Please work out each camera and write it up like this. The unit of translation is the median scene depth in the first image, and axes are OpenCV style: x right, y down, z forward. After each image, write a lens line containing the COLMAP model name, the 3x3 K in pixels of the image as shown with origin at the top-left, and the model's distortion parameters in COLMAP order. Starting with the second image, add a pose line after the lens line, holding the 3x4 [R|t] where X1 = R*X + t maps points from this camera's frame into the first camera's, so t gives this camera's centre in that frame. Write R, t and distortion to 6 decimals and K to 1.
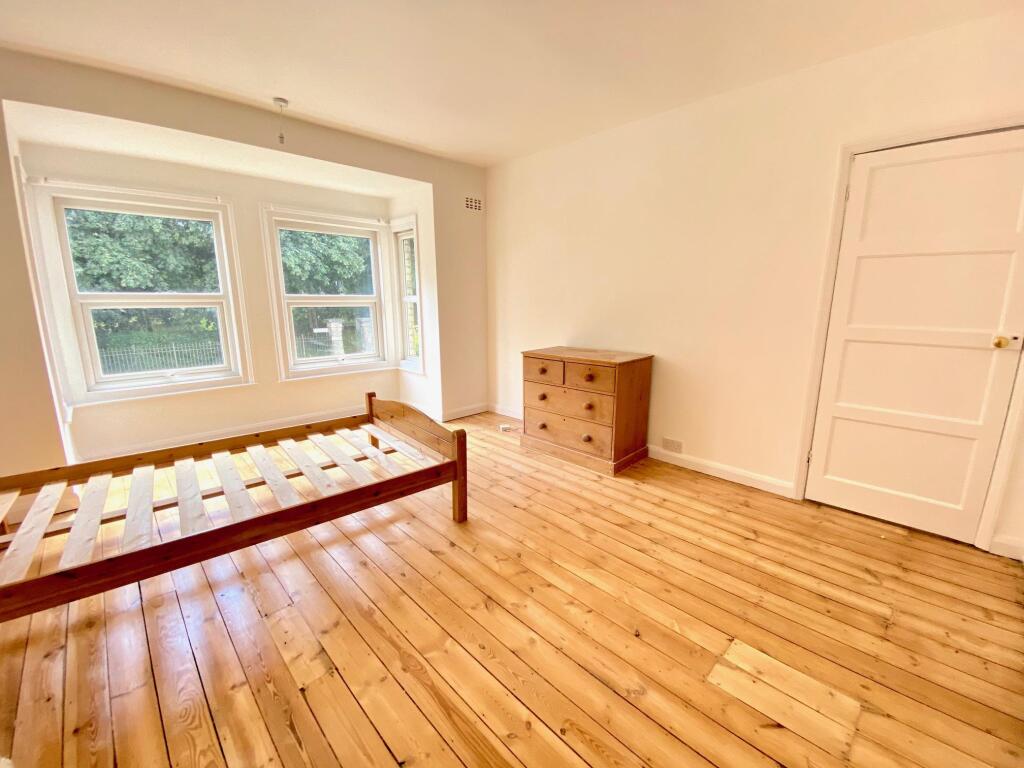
lens RADIAL K [[418.2, 0, 512.0], [0, 418.2, 384.0], [0, 0, 1]] dist [0.019992, -0.018539]
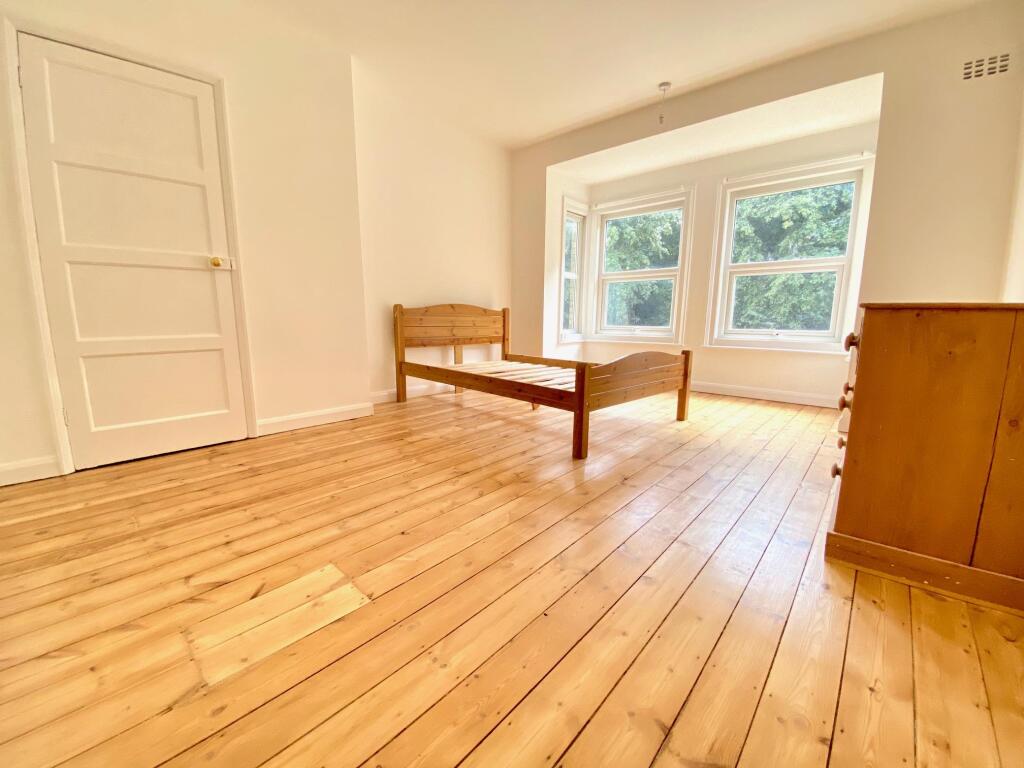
lens RADIAL K [[418.2, 0, 512.0], [0, 418.2, 384.0], [0, 0, 1]] dist [0.019992, -0.018539]
pose [[0.058162, 0.163596, -0.984811, 1.124883], [-0.210394, 0.966333, 0.148101, 0.069234], [0.975885, 0.198585, 0.090624, 1.020984]]
